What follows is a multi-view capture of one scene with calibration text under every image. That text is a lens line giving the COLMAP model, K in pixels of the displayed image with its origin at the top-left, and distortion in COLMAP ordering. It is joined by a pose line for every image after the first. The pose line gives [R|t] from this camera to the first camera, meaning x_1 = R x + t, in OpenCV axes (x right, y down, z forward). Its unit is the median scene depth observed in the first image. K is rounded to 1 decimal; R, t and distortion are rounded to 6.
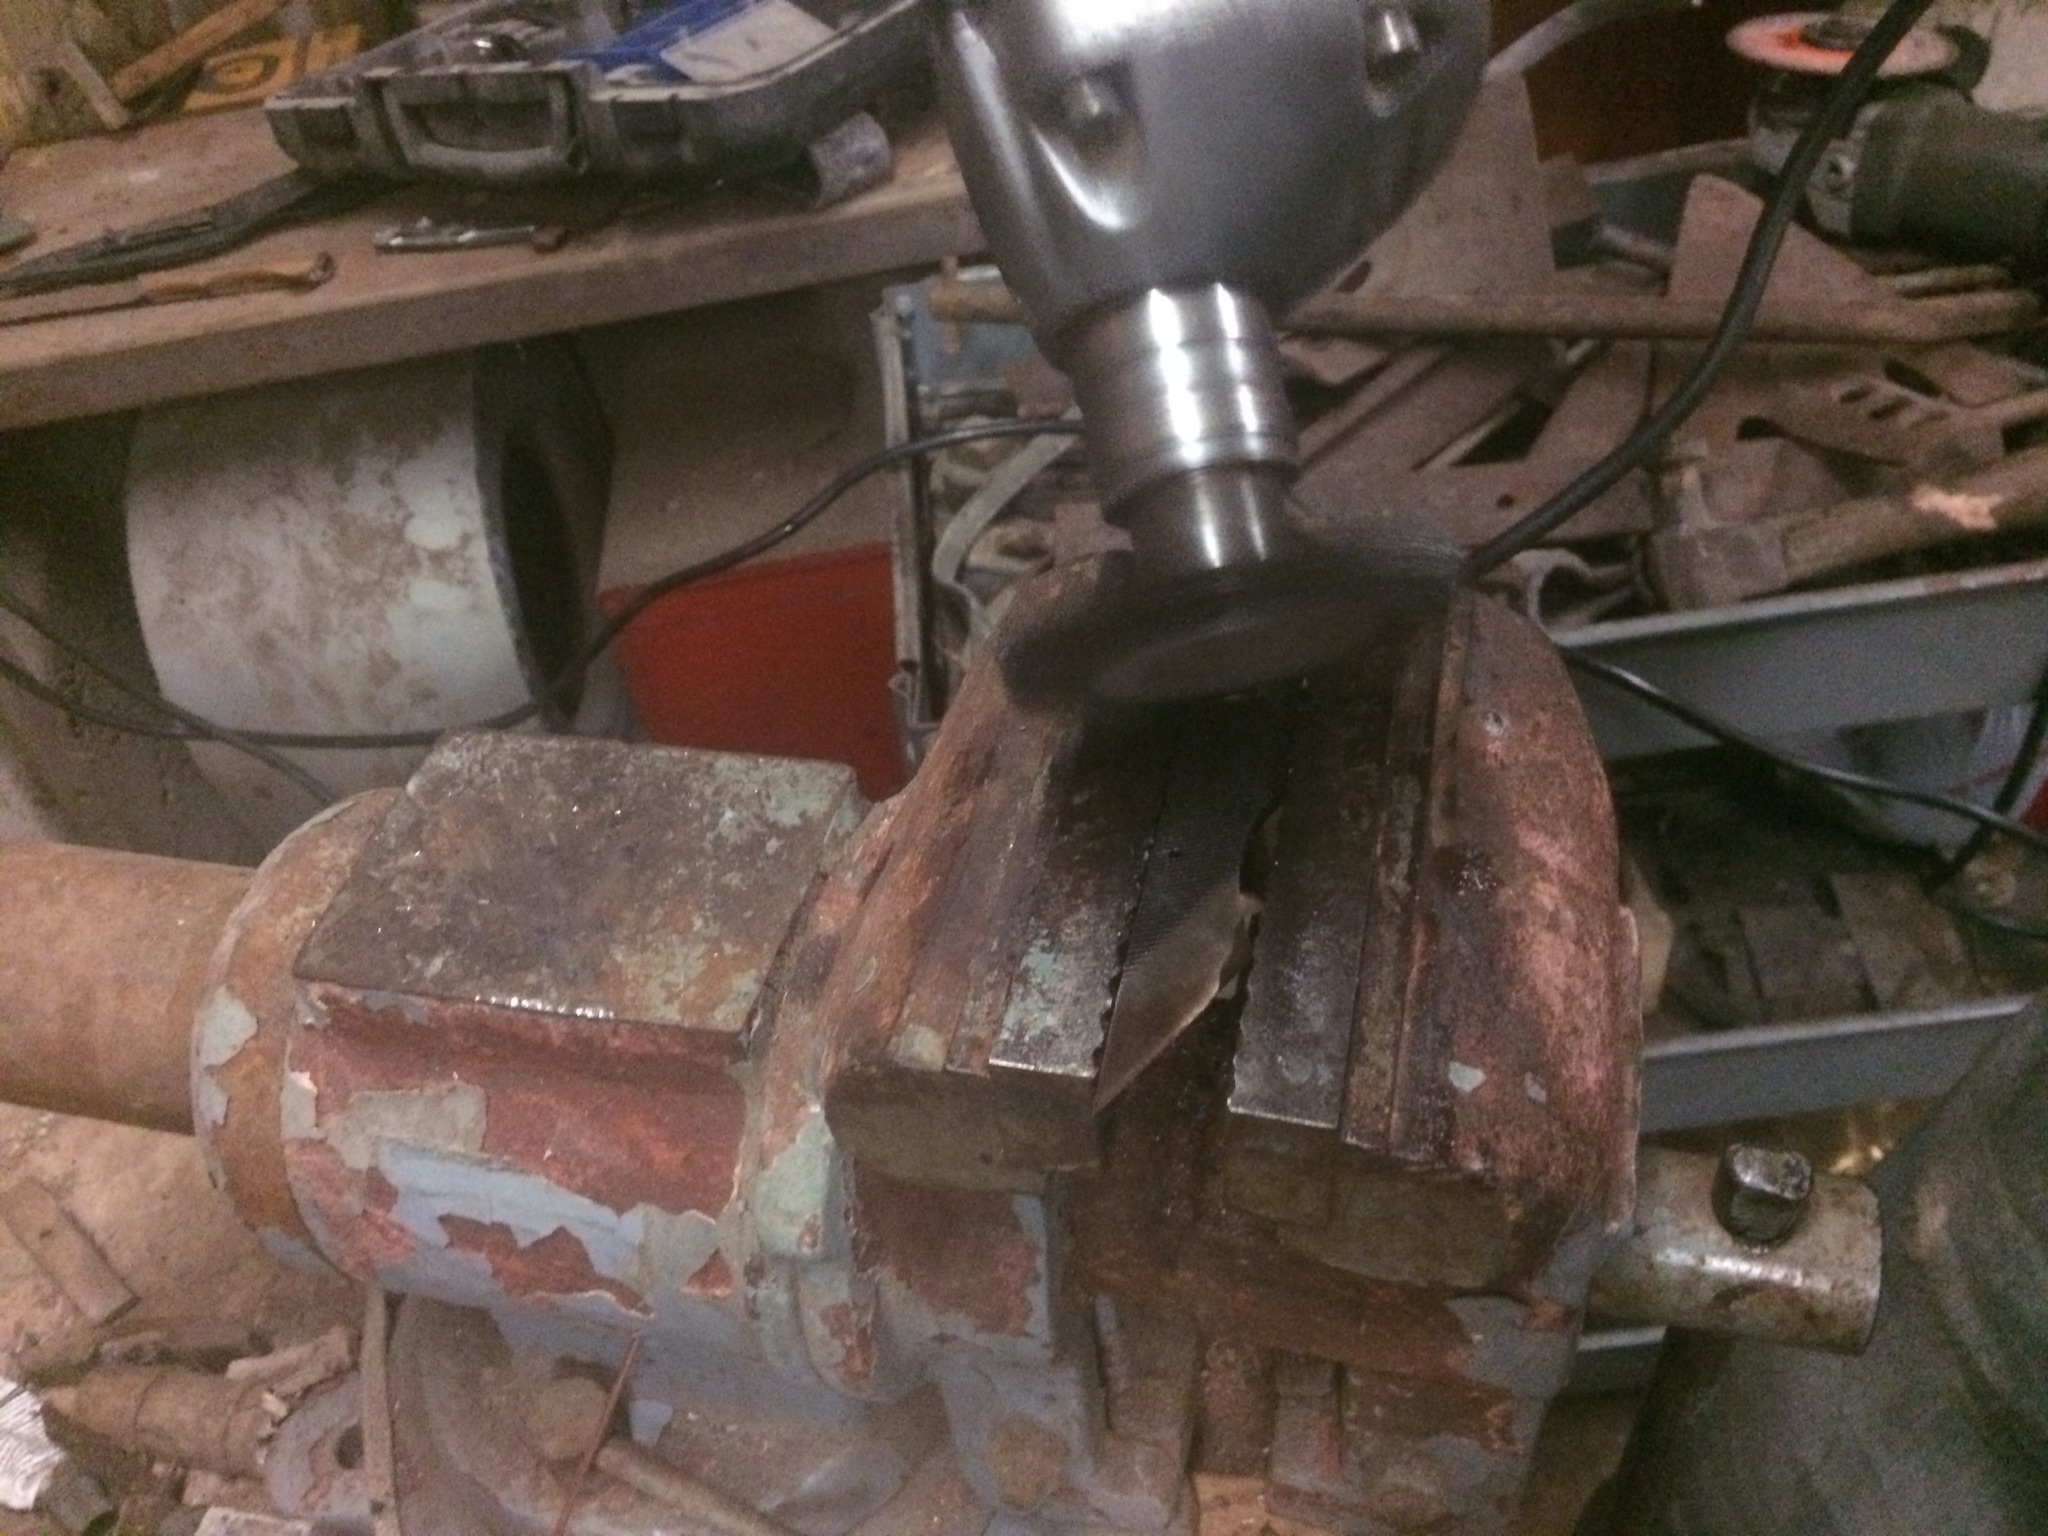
lens RADIAL K [[1763.5, 0, 1011.9], [0, 1763.5, 758.4], [0, 0, 1]] dist [0.108059, -0.201091]
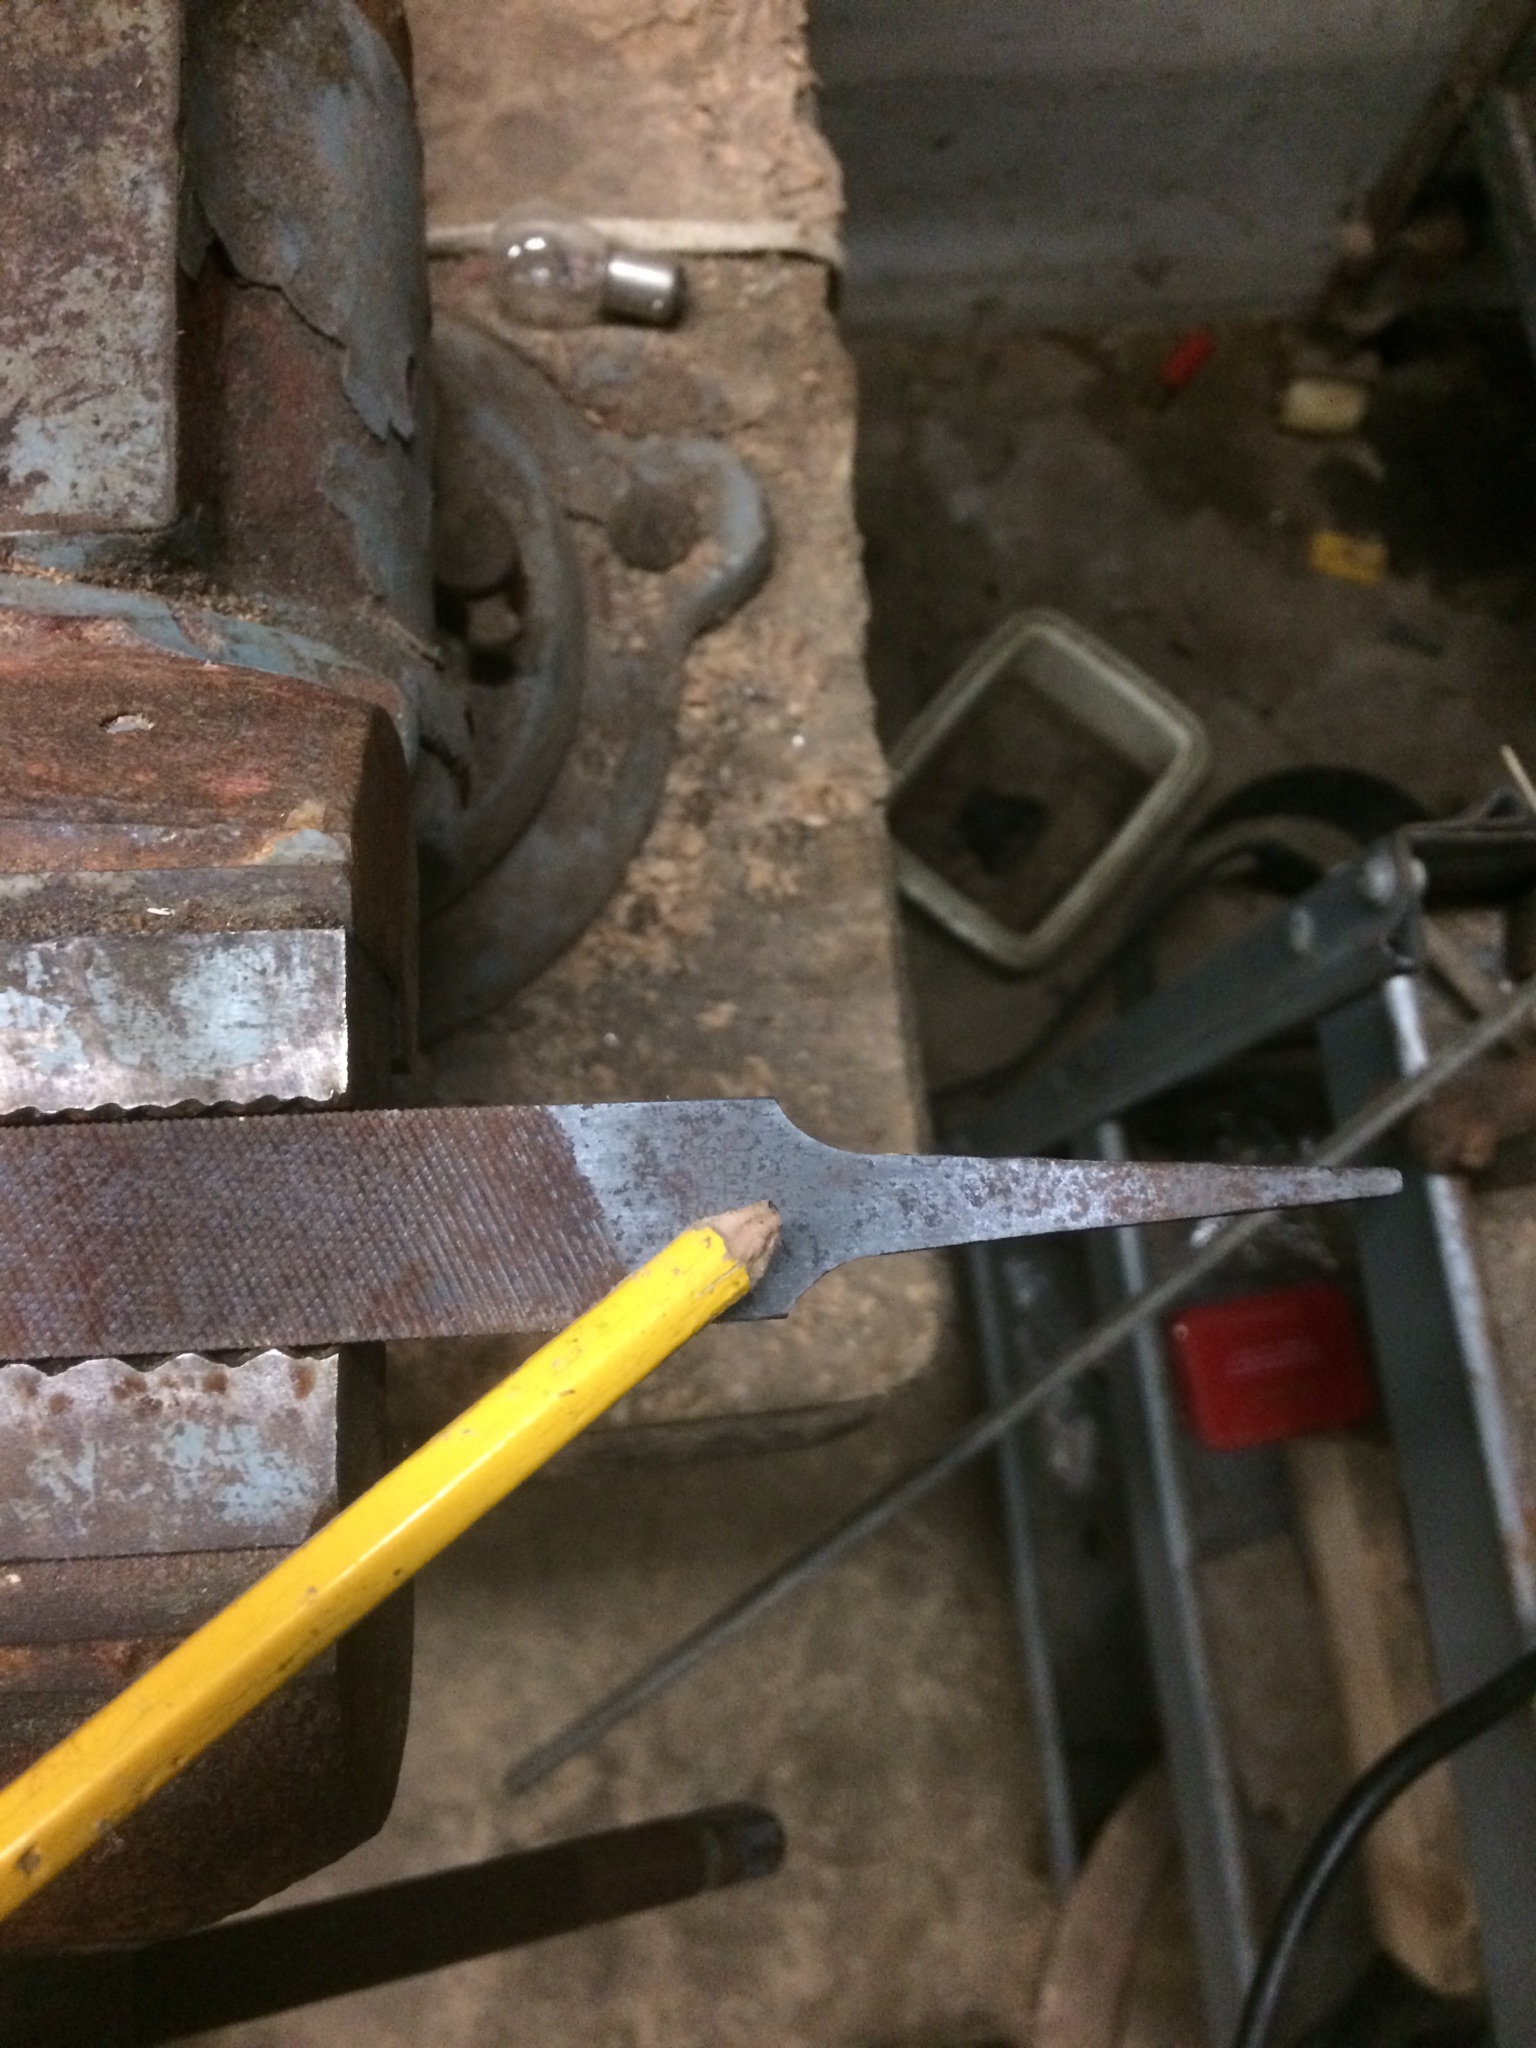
lens RADIAL K [[1734.6, 0, 772.4], [0, 1734.6, 1015.8], [0, 0, 1]] dist [0.098808, -0.184327]
pose [[0.271679, 0.961555, -0.040026, 0.147567], [-0.755256, 0.238799, 0.610380, -0.495807], [0.596472, -0.135598, 0.791097, 0.734518]]
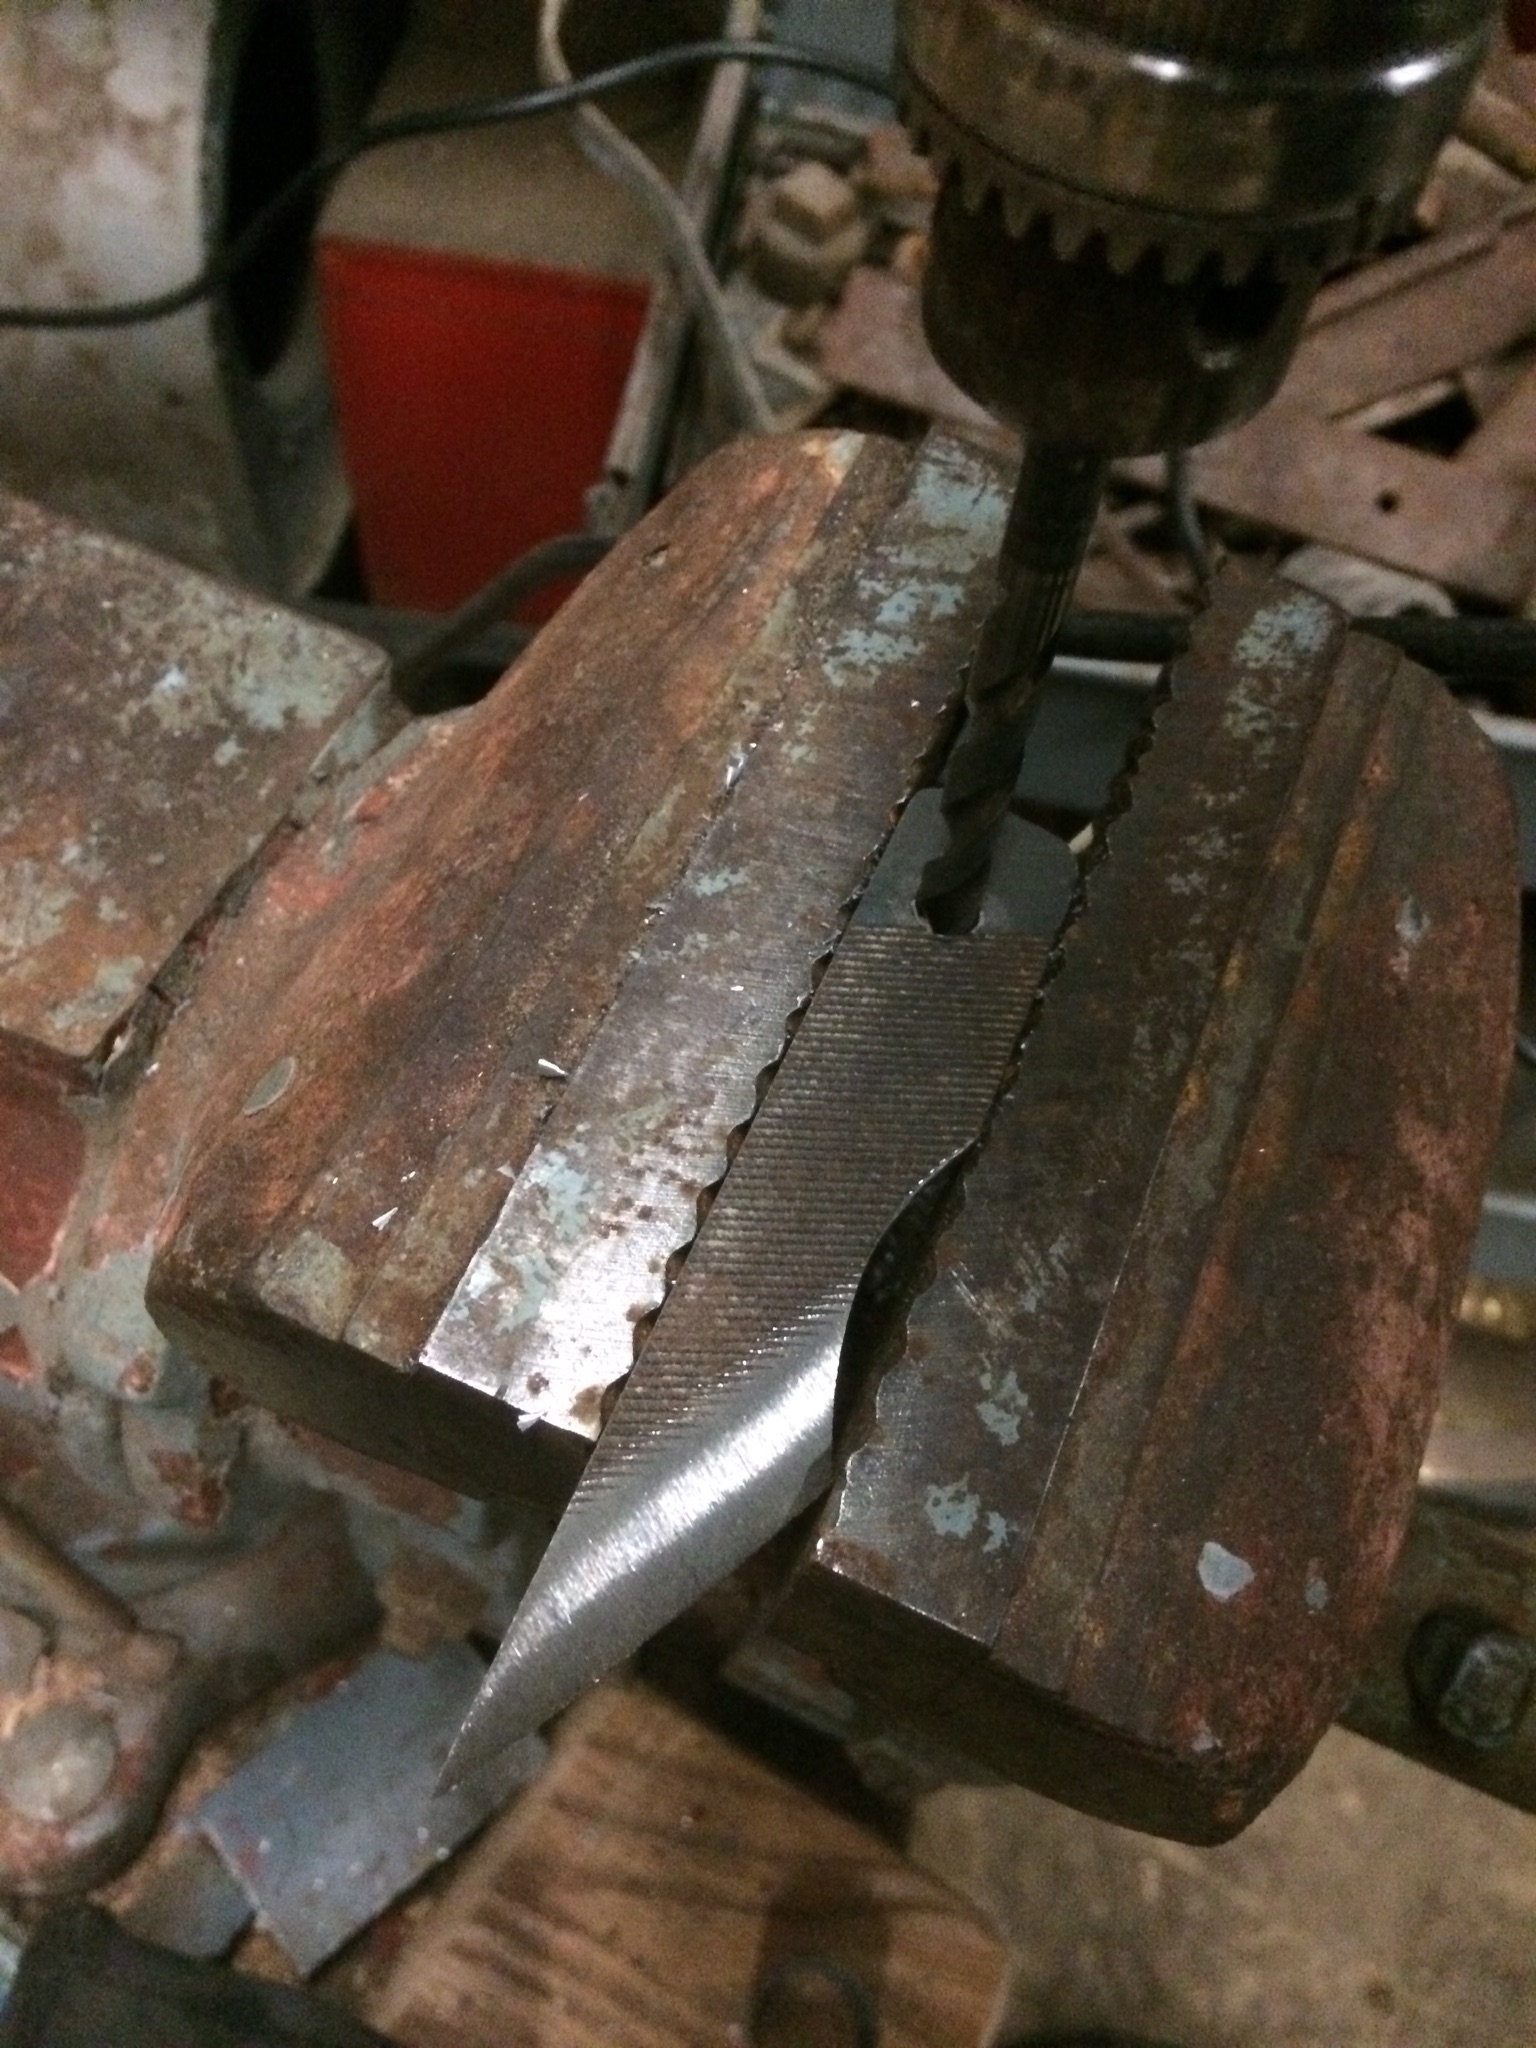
lens RADIAL K [[1770.3, 0, 768.0], [0, 1770.3, 1024.0], [0, 0, 1]] dist [0.051768, 0.003119]
pose [[0.962319, 0.247945, 0.111648, 0.002524], [-0.268196, 0.933180, 0.239260, -0.068150], [-0.044864, -0.260188, 0.964515, 0.386462]]
